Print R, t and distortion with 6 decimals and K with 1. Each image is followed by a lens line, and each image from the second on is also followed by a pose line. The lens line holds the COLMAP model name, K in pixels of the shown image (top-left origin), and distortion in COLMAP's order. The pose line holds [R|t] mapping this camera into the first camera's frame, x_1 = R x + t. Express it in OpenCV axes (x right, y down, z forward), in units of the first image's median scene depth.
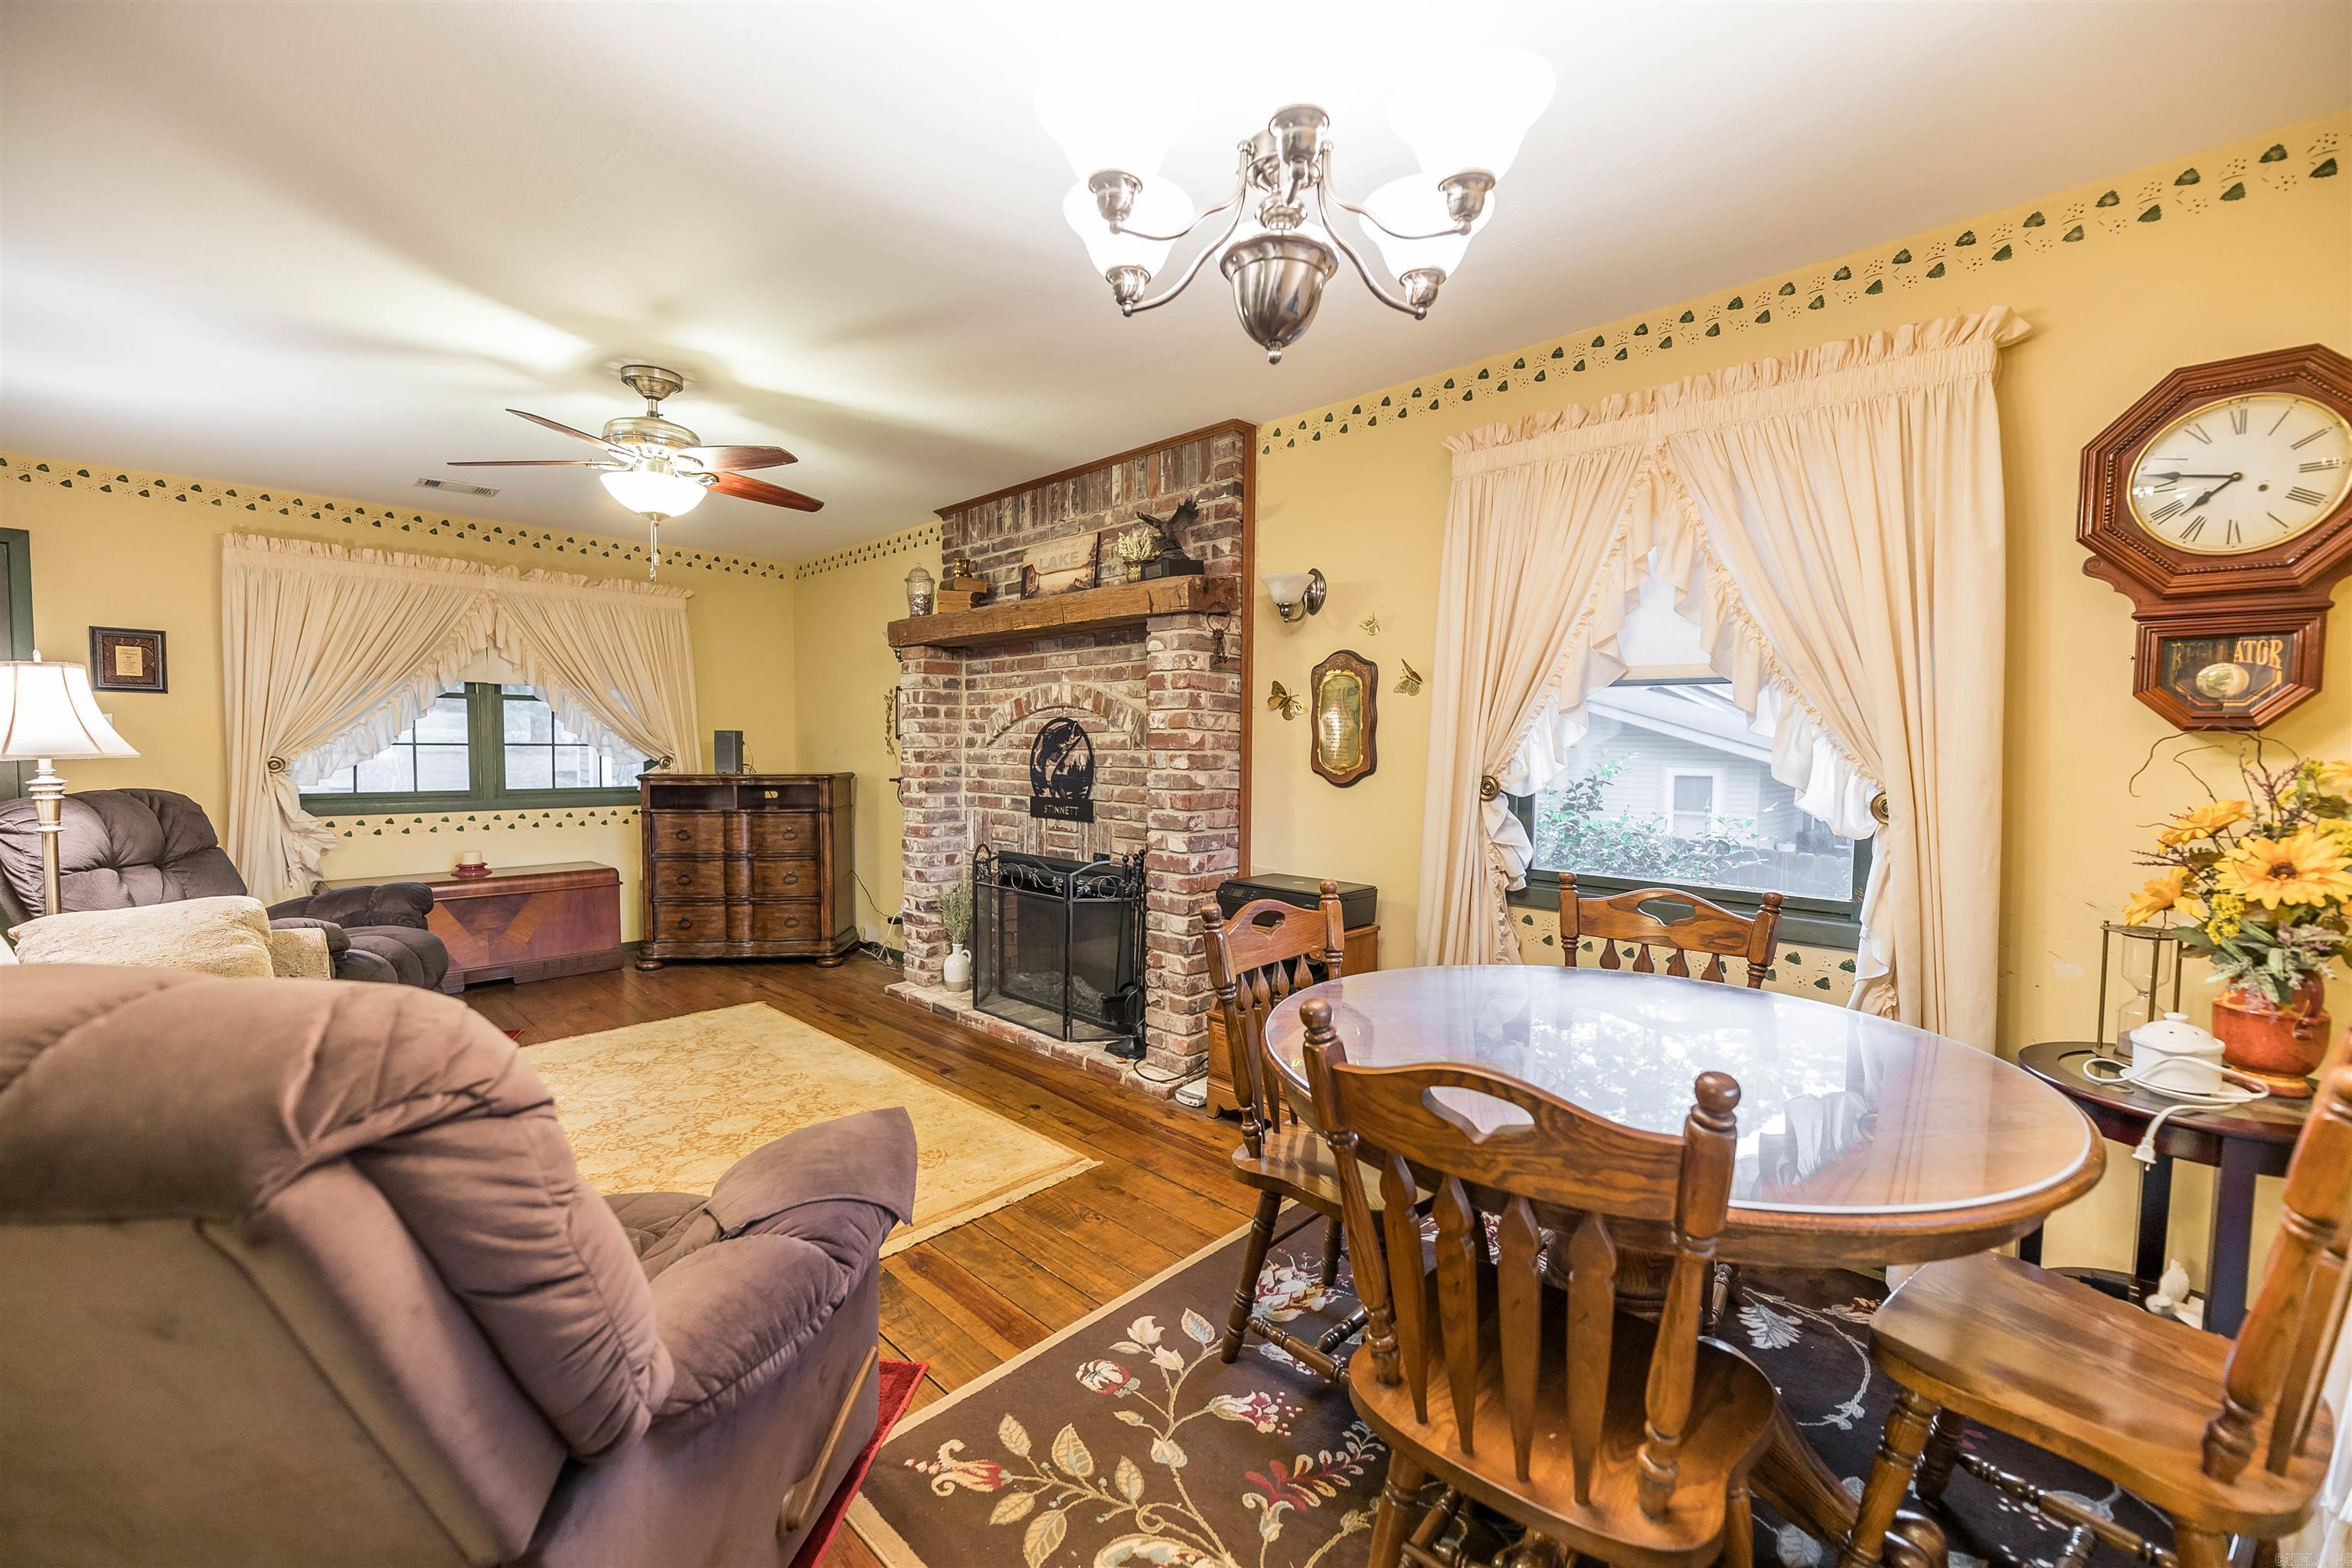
lens RADIAL K [[967.2, 0, 1168.5], [0, 967.2, 799.7], [0, 0, 1]] dist [-0.003274, -0.000535]
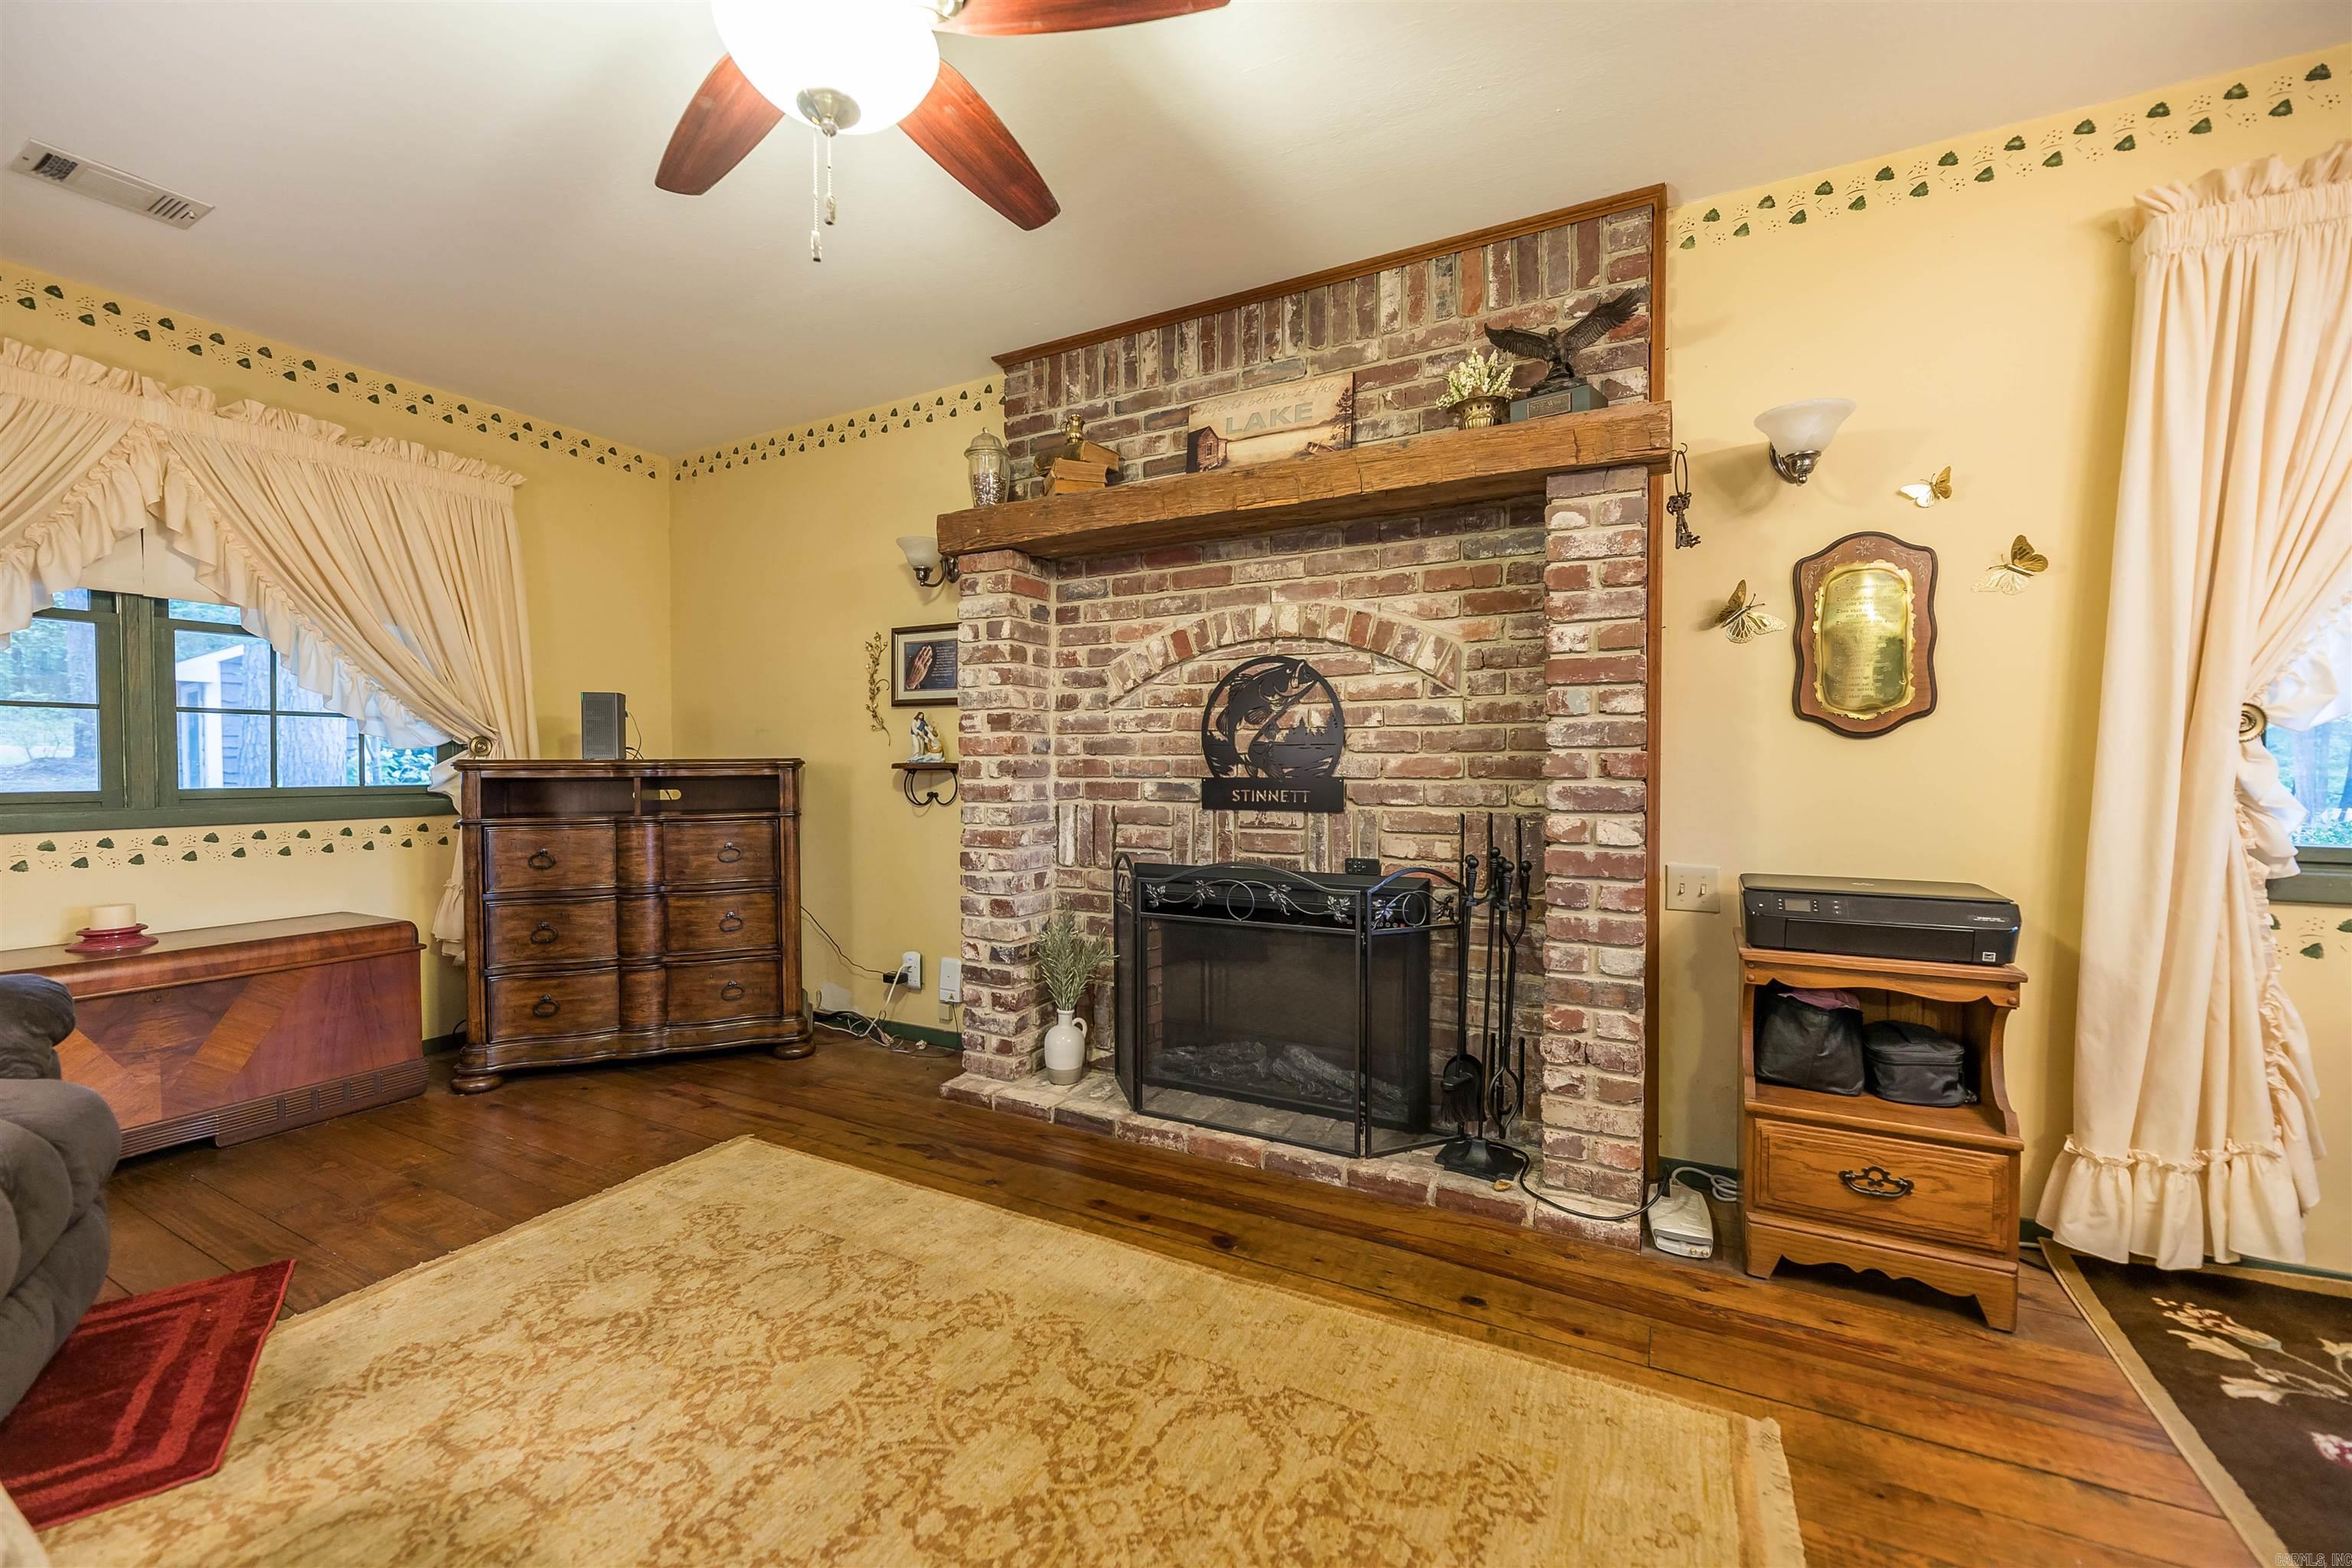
lens RADIAL K [[963.6, 0, 1164.7], [0, 963.6, 790.2], [0, 0, 1]] dist [-0.004703, -0.000514]
pose [[0.961294, -0.016915, 0.275004, -0.348192], [0.024674, 0.999388, -0.024779, 0.020346], [-0.274417, 0.030605, 0.961124, 0.374258]]
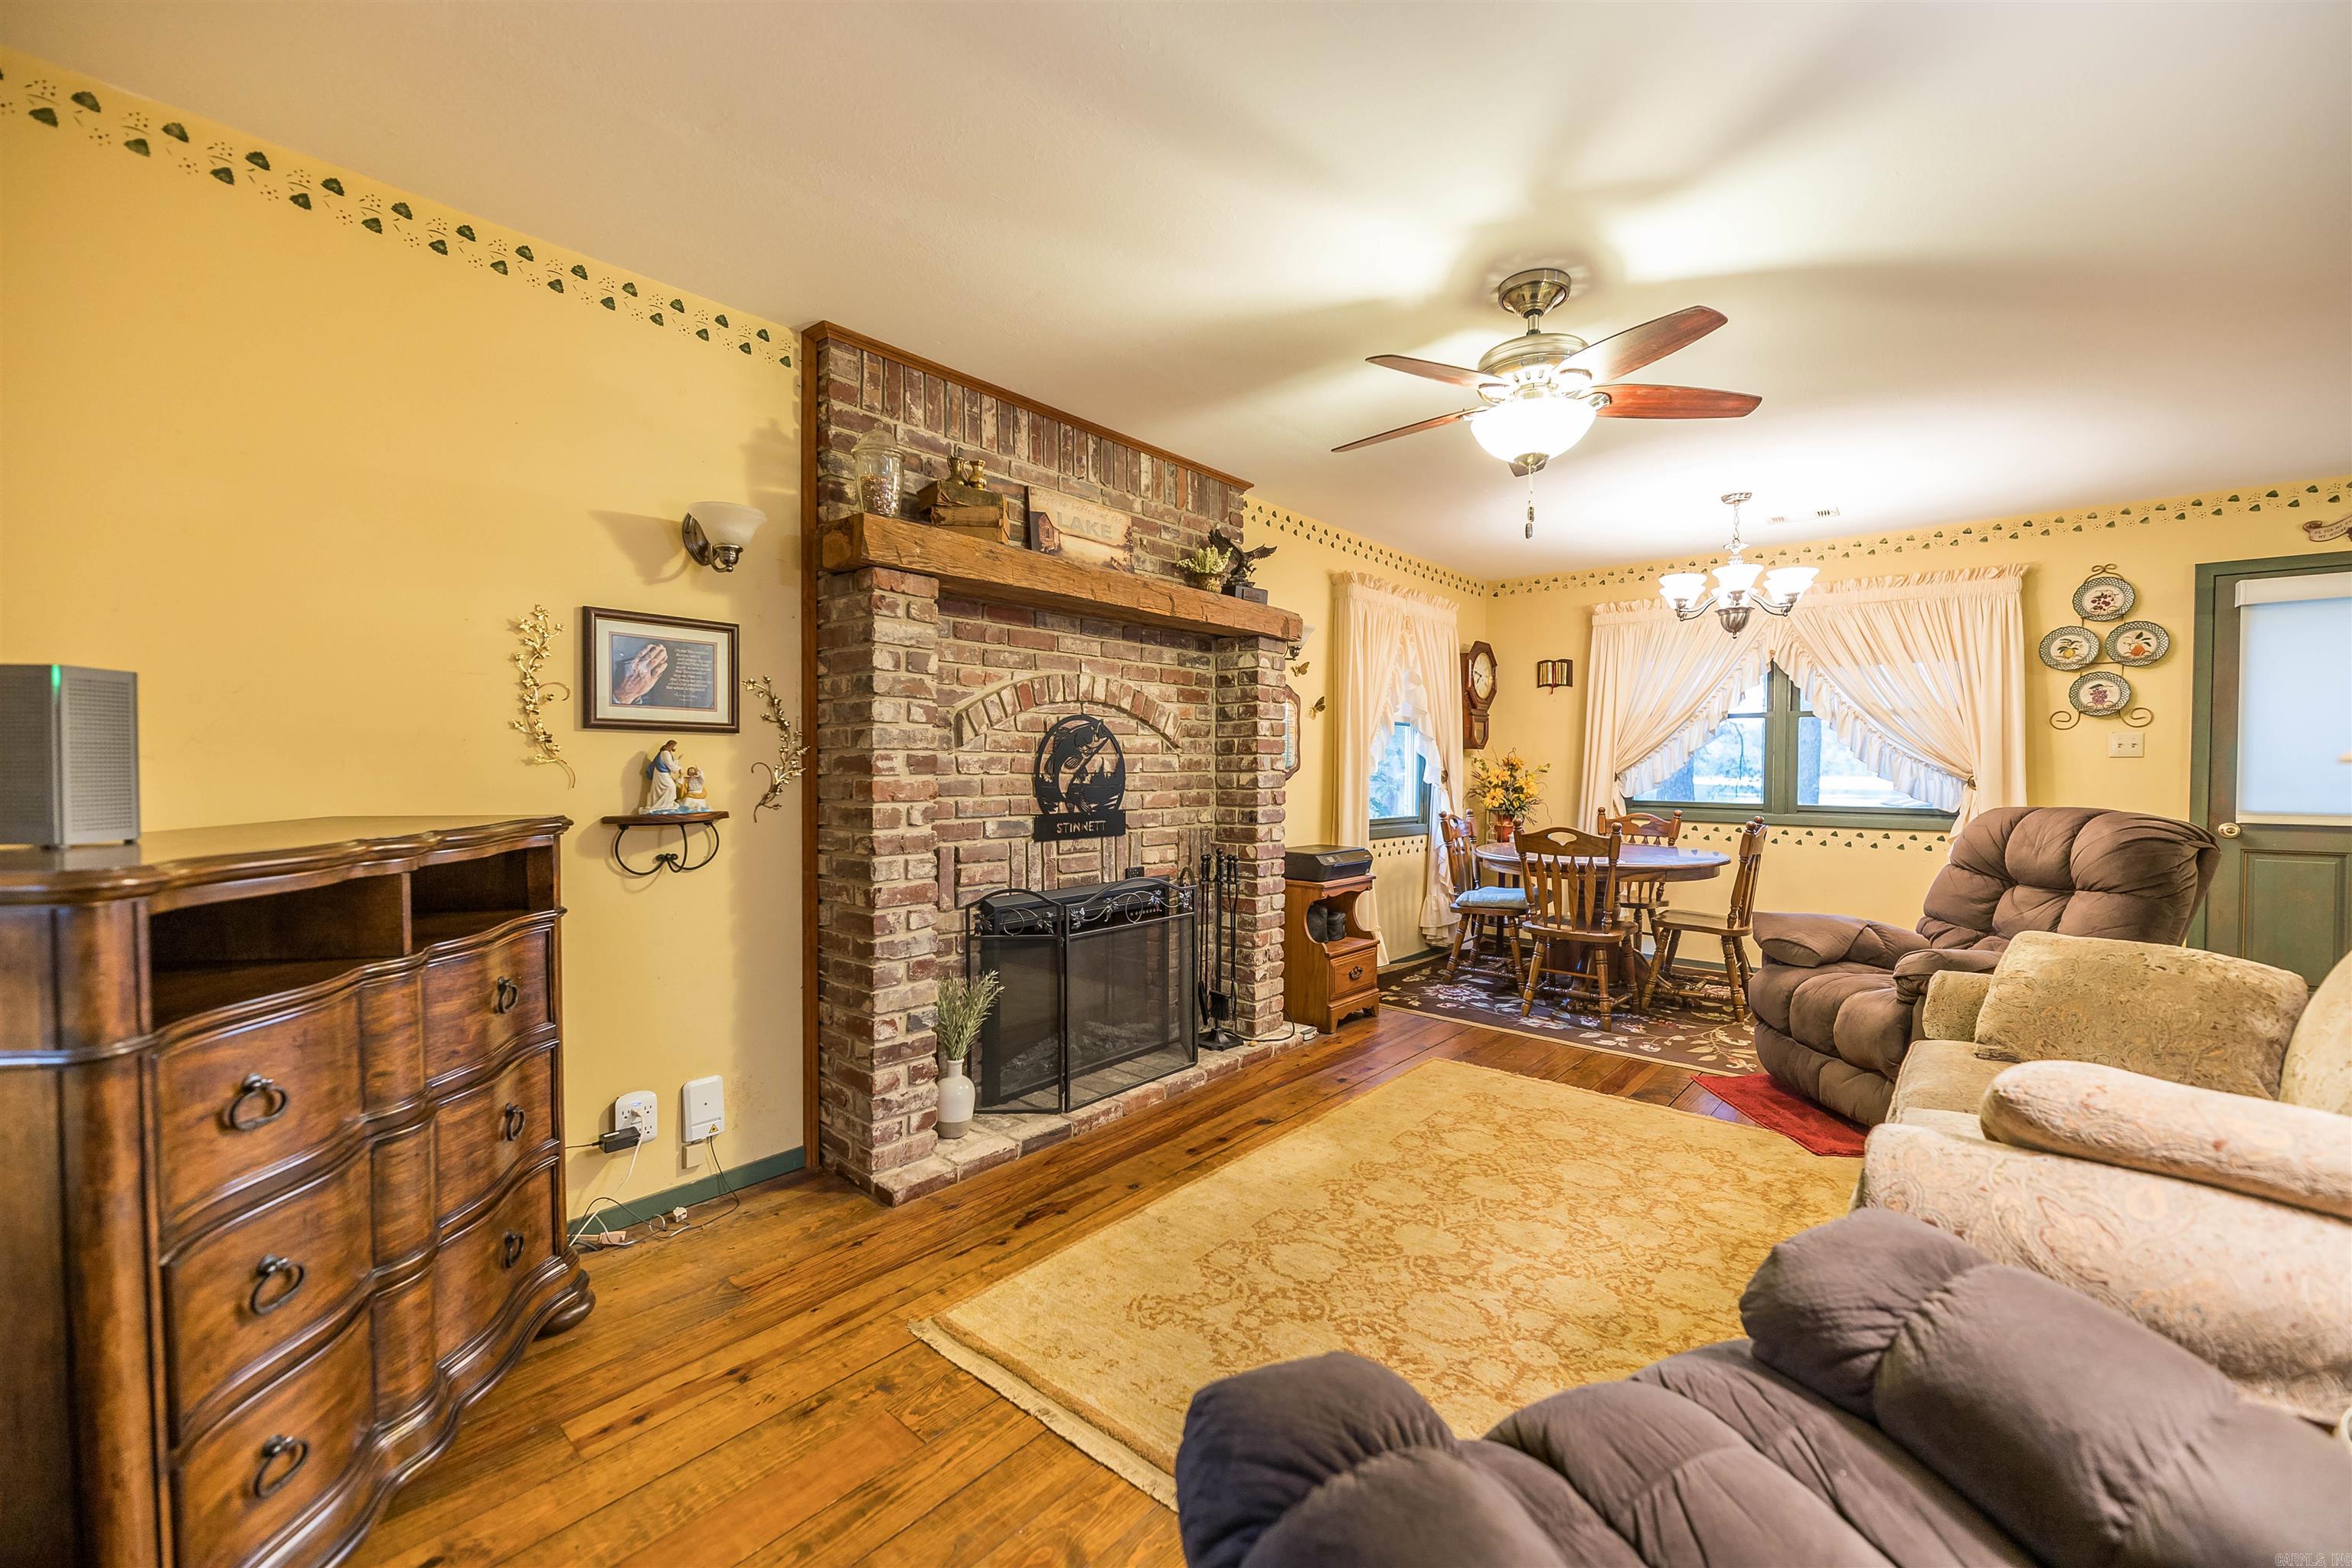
lens RADIAL K [[957.9, 0, 1198.3], [0, 957.9, 790.3], [0, 0, 1]] dist [-0.007228, -0.000060]
pose [[-0.091231, -0.035138, 0.995210, -0.898535], [0.051043, 0.997899, 0.039912, -0.046275], [-0.994521, 0.054440, -0.089246, 0.938086]]
